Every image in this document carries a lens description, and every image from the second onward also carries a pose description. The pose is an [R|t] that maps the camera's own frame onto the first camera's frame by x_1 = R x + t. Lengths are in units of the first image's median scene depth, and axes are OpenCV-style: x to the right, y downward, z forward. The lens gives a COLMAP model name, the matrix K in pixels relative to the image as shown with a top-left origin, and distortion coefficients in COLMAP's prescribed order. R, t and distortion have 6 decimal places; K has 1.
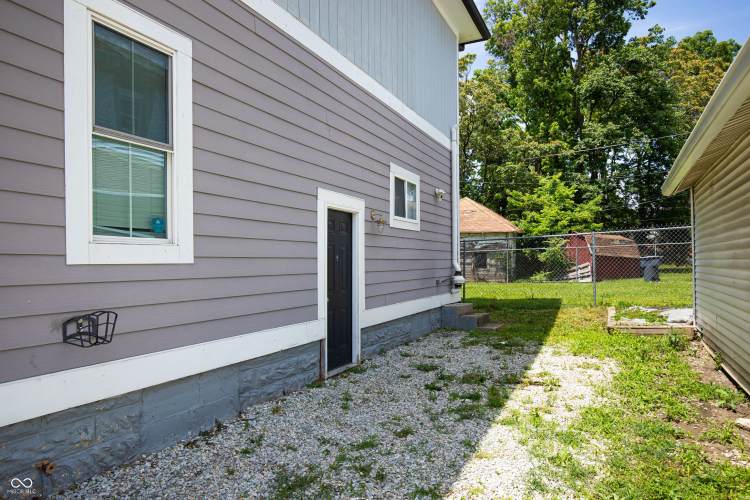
lens RADIAL K [[445.0, 0, 374.8], [0, 445.0, 260.3], [0, 0, 1]] dist [0.004328, 0.001072]
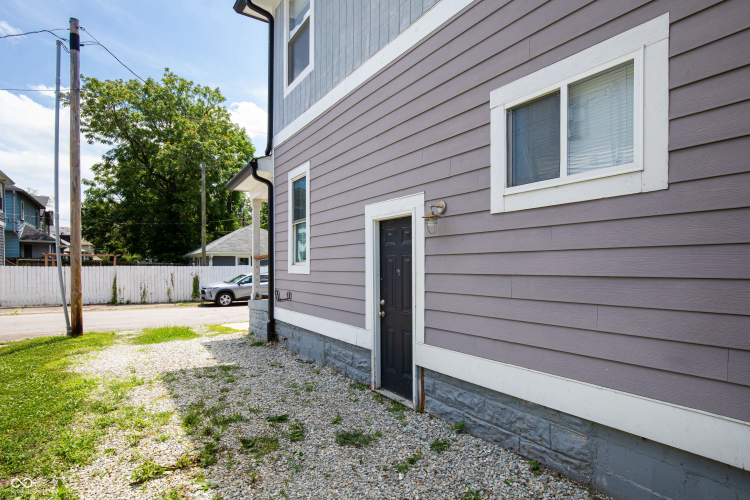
lens RADIAL K [[409.5, 0, 374.8], [0, 409.5, 270.6], [0, 0, 1]] dist [0.003029, 0.000579]
pose [[-0.500024, 0.009879, -0.865955, 0.716544], [0.002983, 0.999949, 0.009685, -0.017150], [0.866006, 0.002260, -0.500028, 1.521245]]
